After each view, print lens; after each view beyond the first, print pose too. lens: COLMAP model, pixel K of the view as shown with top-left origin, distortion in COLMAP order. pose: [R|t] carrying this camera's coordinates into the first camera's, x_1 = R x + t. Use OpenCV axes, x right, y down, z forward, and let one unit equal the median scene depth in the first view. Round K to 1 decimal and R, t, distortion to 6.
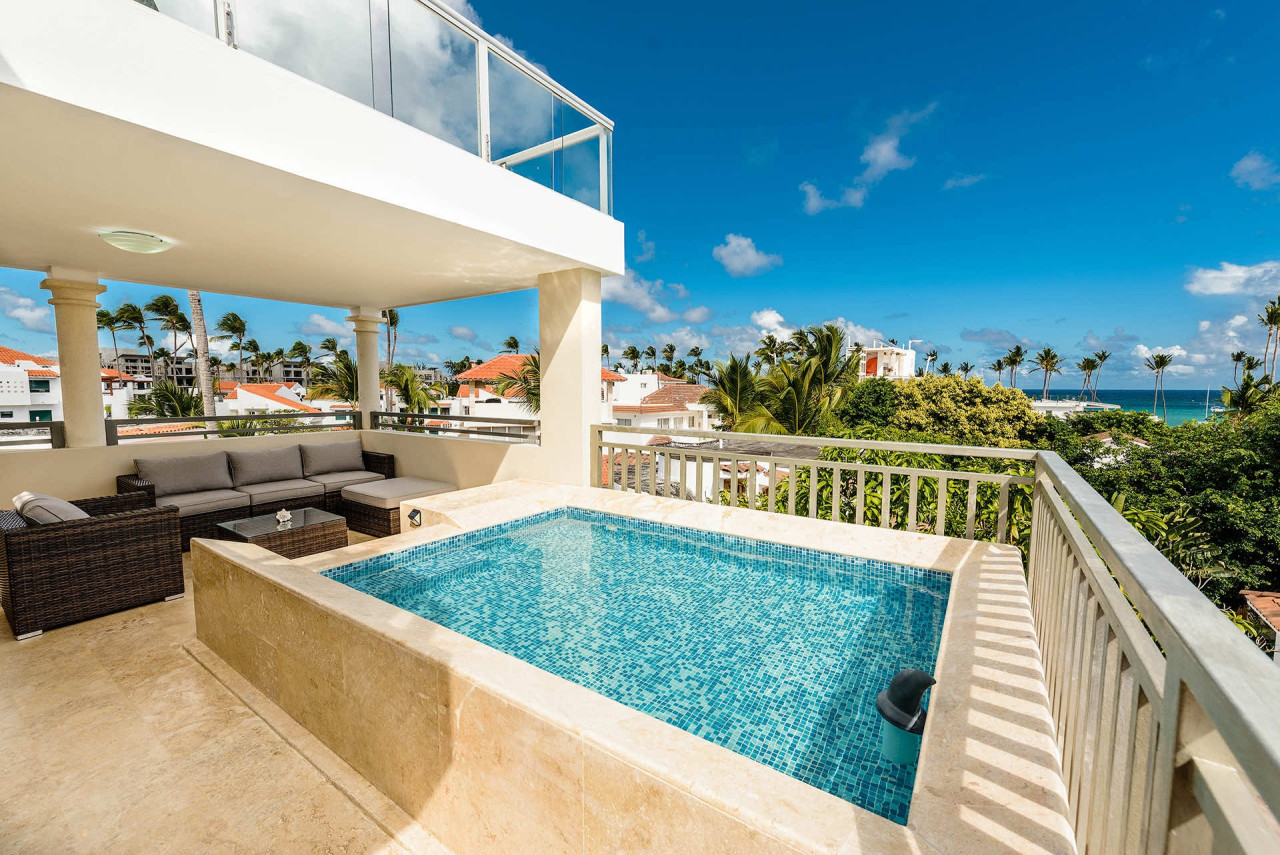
lens RADIAL K [[515.8, 0, 636.1], [0, 515.8, 433.8], [0, 0, 1]] dist [0.013607, -0.000483]
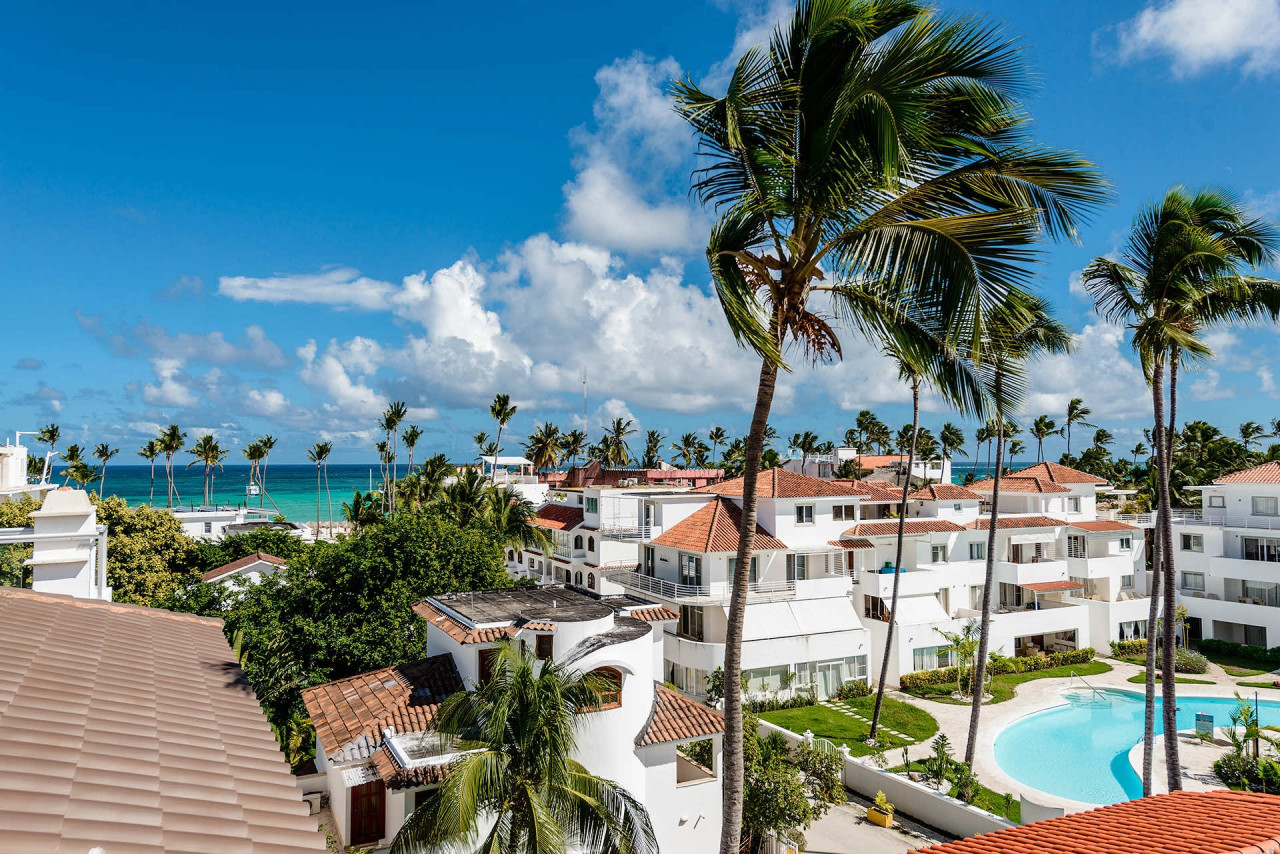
lens RADIAL K [[859.9, 0, 637.6], [0, 859.9, 410.4], [0, 0, 1]] dist [0.021302, -0.005980]
pose [[0.439332, 0.048738, 0.897002, -0.186210], [0.085656, 0.991705, -0.095836, -0.049376], [-0.894232, 0.118938, 0.431513, -0.297133]]
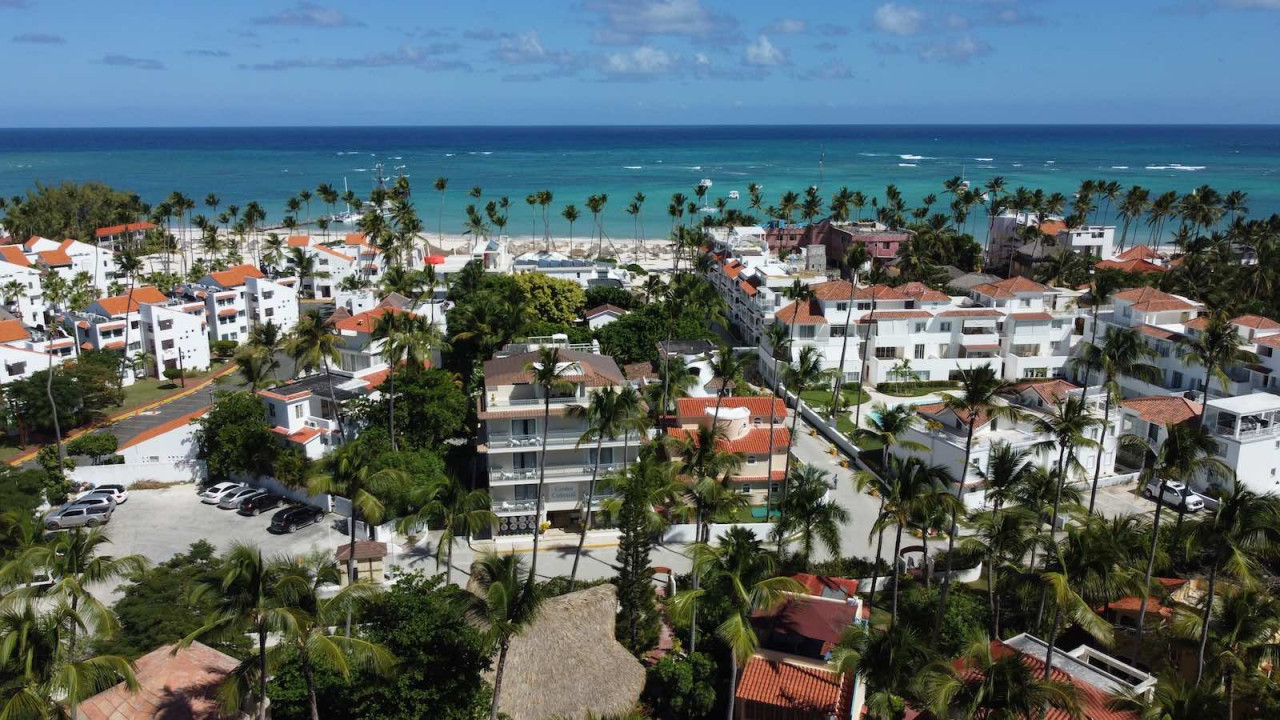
lens RADIAL K [[1009.6, 0, 640.0], [0, 1009.6, 360.0], [0, 0, 1]] dist [-0.008264, -0.002127]
pose [[0.728624, -0.167299, 0.664168, -1.667477], [0.060814, 0.981682, 0.180562, -0.482882], [-0.682209, -0.091171, 0.725451, -1.983058]]
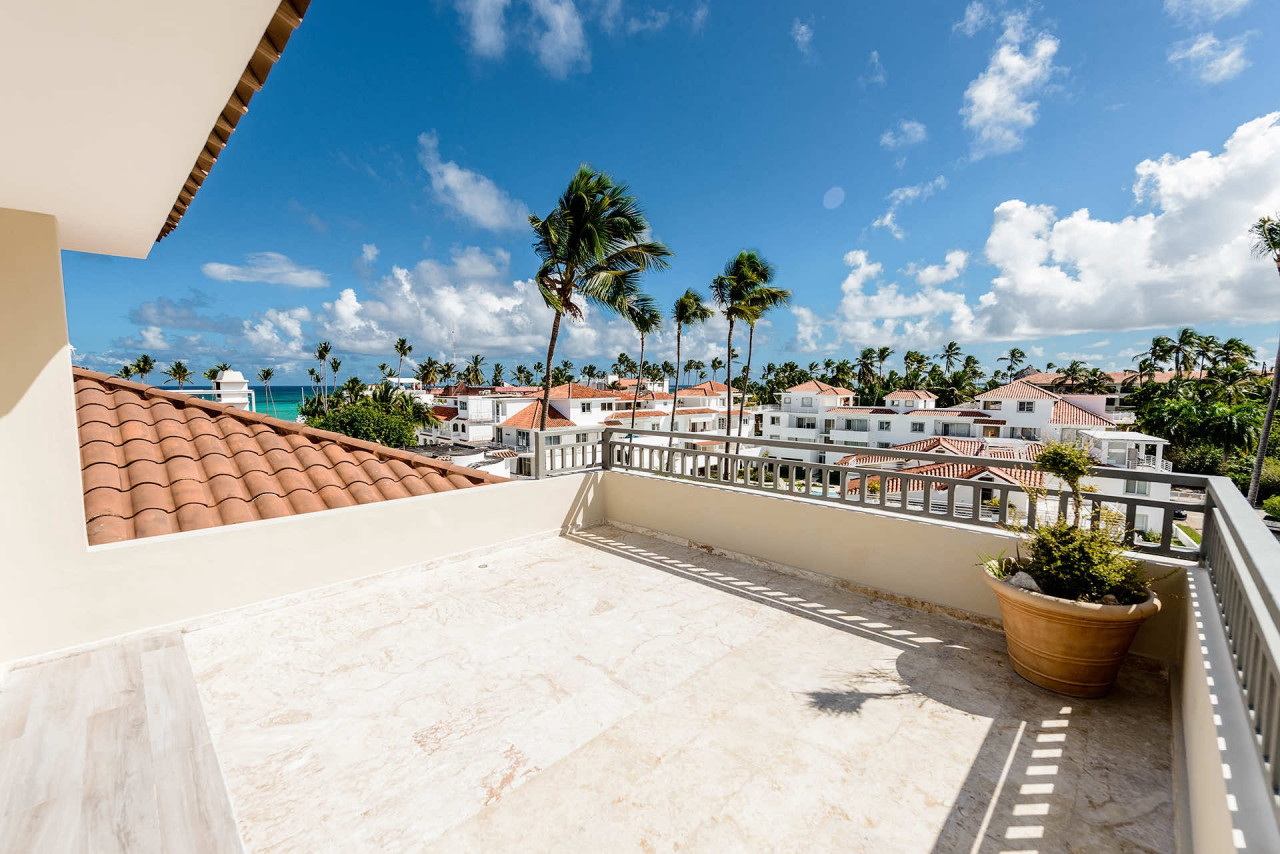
lens RADIAL K [[521.5, 0, 632.8], [0, 521.5, 428.5], [0, 0, 1]] dist [0.008187, -0.000207]
pose [[0.183233, -0.086798, 0.979230, -0.311439], [0.091082, 0.993309, 0.071002, -0.028890], [-0.978841, 0.076180, 0.189913, -0.344189]]
